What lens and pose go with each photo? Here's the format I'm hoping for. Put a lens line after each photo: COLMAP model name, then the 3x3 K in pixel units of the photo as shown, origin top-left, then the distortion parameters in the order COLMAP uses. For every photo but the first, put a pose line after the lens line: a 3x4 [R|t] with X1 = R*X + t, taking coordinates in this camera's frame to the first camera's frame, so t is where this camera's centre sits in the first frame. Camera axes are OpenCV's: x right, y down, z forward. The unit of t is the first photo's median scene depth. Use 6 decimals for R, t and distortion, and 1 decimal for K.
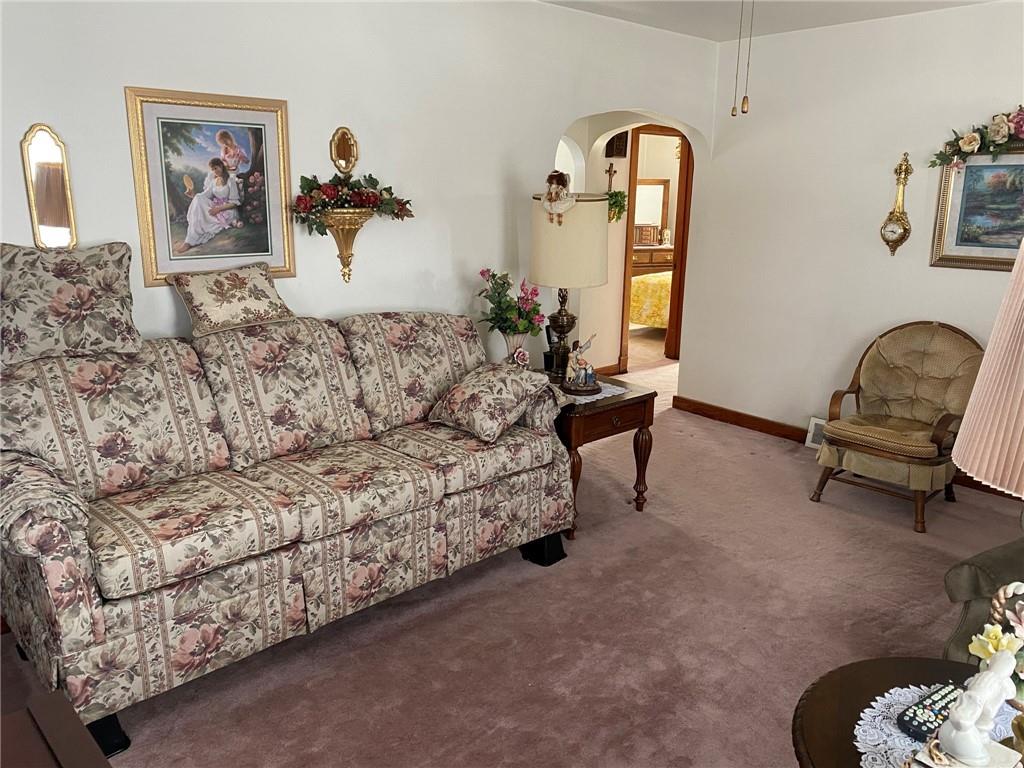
lens RADIAL K [[783.4, 0, 507.4], [0, 783.4, 382.5], [0, 0, 1]] dist [0.041781, -0.034251]
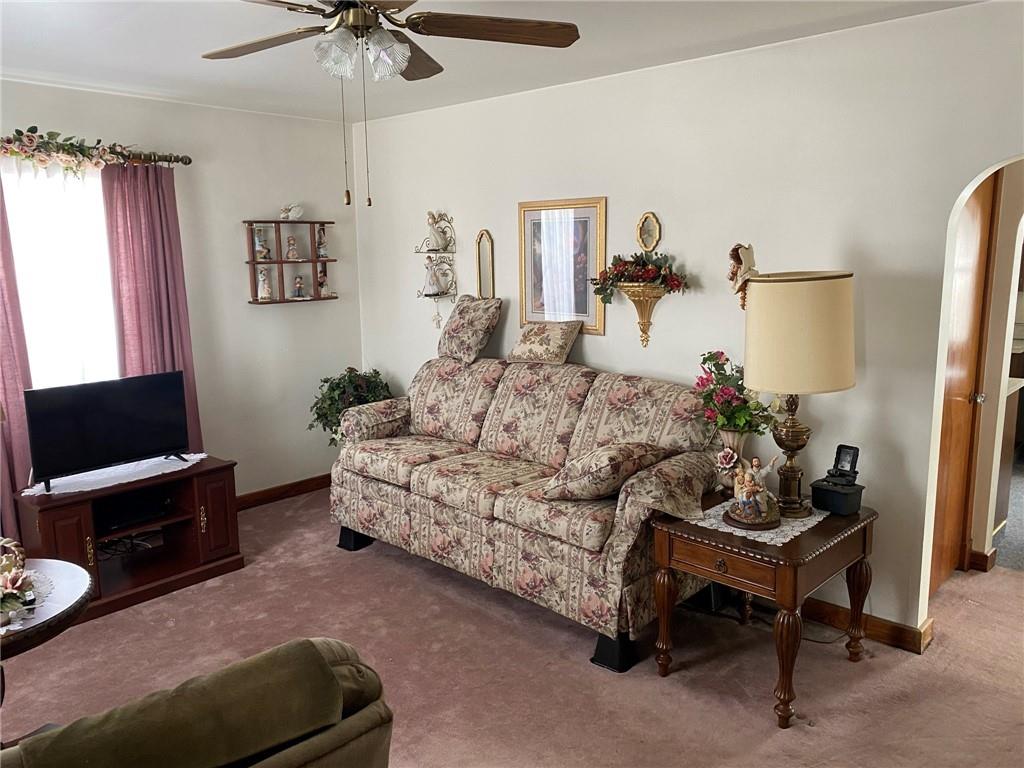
lens RADIAL K [[766.2, 0, 514.5], [0, 766.2, 380.2], [0, 0, 1]] dist [0.174737, -0.001295]
pose [[0.061830, 0.154254, -0.986095, 1.029549], [-0.231175, 0.963332, 0.136198, -0.221016], [0.970945, 0.219540, 0.095222, 0.849427]]
